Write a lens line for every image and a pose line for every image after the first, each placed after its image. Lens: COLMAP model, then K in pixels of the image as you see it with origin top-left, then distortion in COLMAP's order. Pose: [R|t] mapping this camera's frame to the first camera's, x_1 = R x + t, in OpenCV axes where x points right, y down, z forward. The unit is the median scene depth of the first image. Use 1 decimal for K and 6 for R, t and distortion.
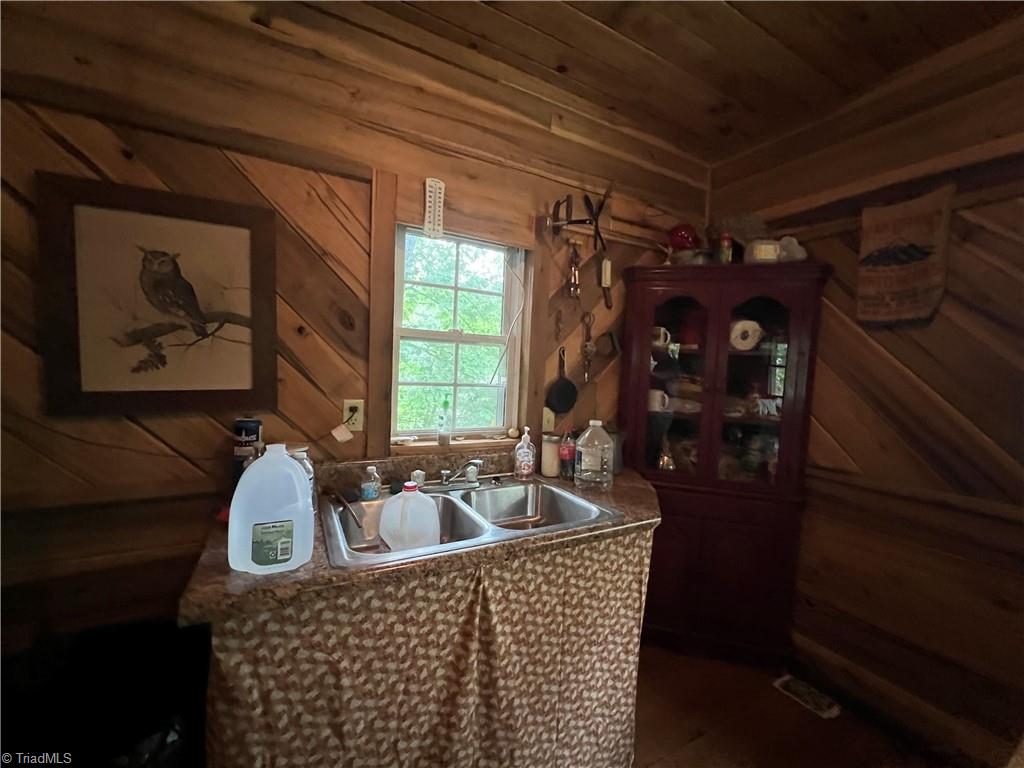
lens RADIAL K [[406.9, 0, 506.7], [0, 406.9, 384.8], [0, 0, 1]] dist [-0.002434, 0.000776]
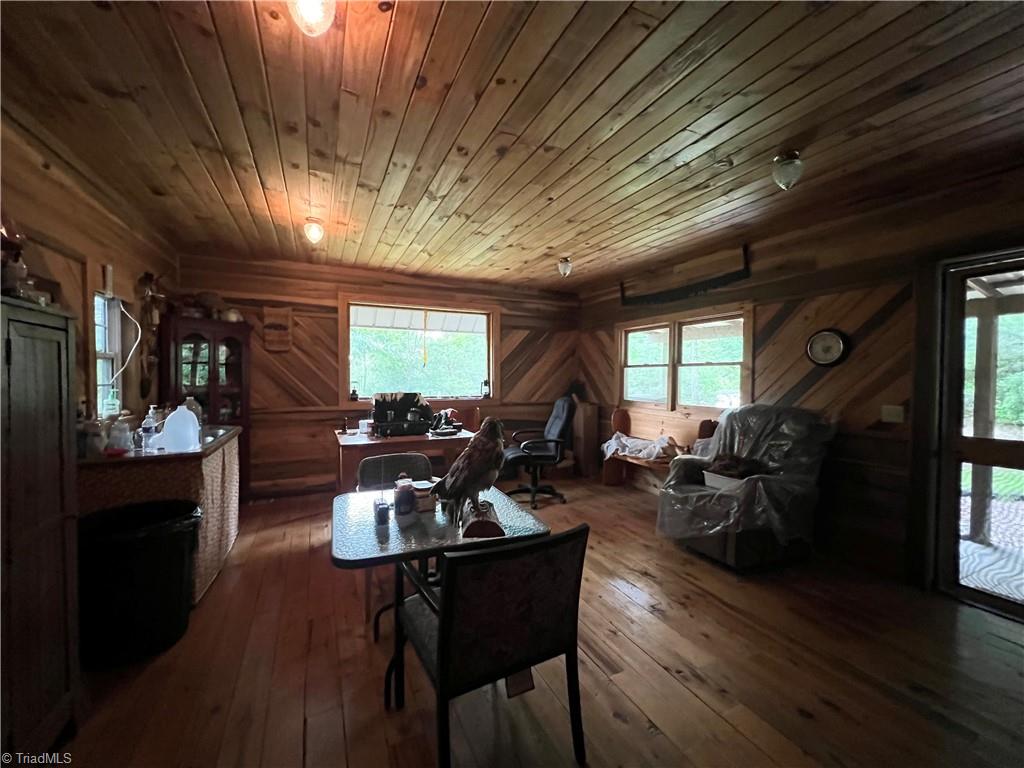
lens RADIAL K [[406.9, 0, 510.6], [0, 406.9, 385.0], [0, 0, 1]] dist [-0.002434, 0.000776]
pose [[0.050717, -0.071045, 0.996183, -1.894560], [0.047582, 0.996506, 0.068645, -0.040427], [-0.997579, 0.043919, 0.053920, -0.782508]]
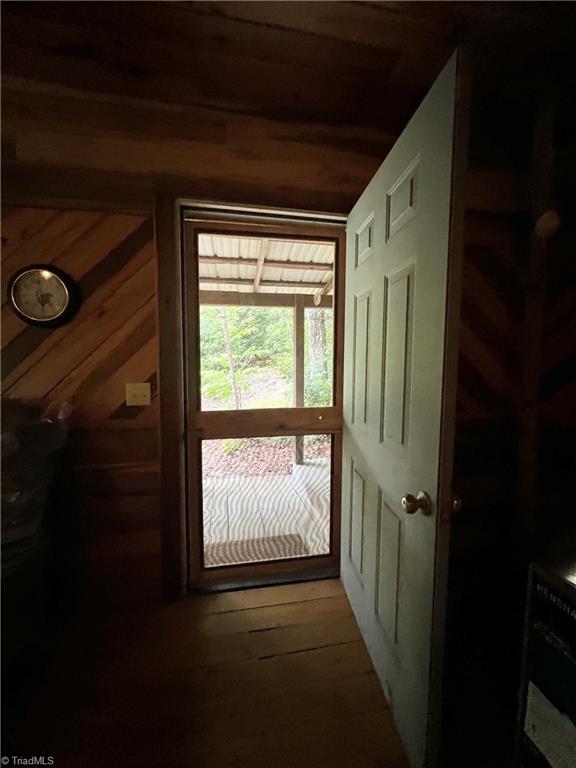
lens RADIAL K [[305.2, 0, 288.0], [0, 305.2, 390.5], [0, 0, 1]] dist [-0.002434, 0.000776]
pose [[-0.956277, -0.052513, 0.287710, -0.738592], [-0.019966, 0.993175, 0.114911, 0.162053], [-0.291781, 0.104142, -0.950799, -1.586504]]
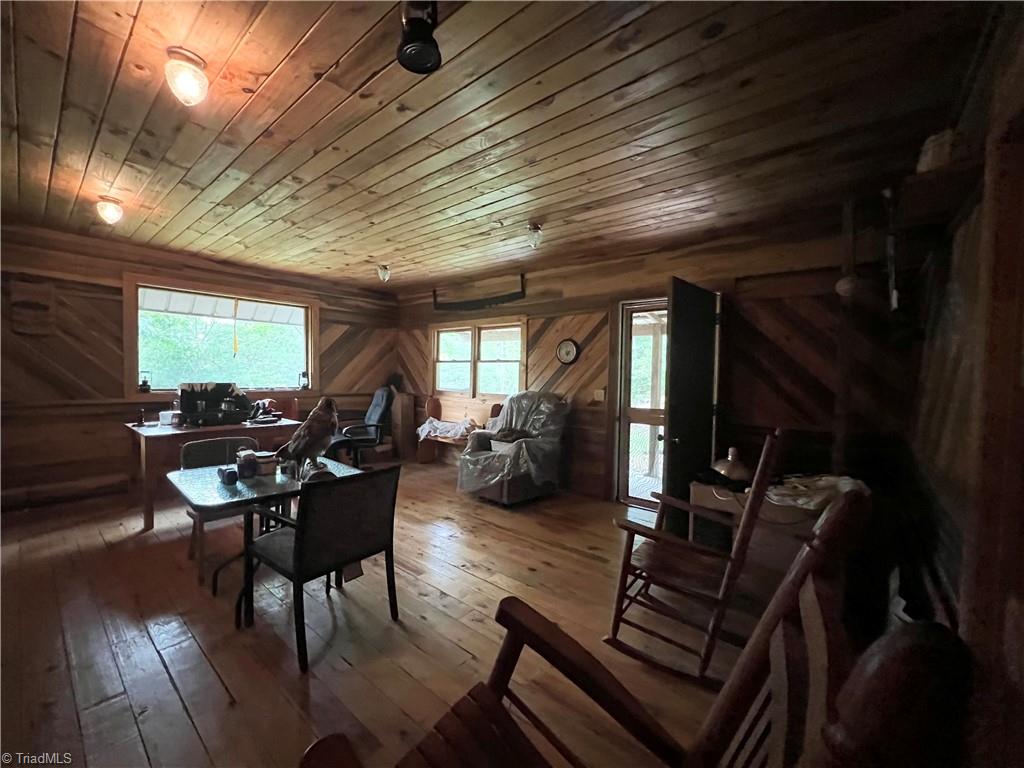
lens RADIAL K [[406.9, 0, 507.9], [0, 406.9, 384.7], [0, 0, 1]] dist [-0.002434, 0.000776]
pose [[-0.367829, -0.081738, 0.926294, -2.443415], [0.010997, 0.995677, 0.092227, -0.051958], [-0.929829, 0.044110, -0.365340, -0.735439]]
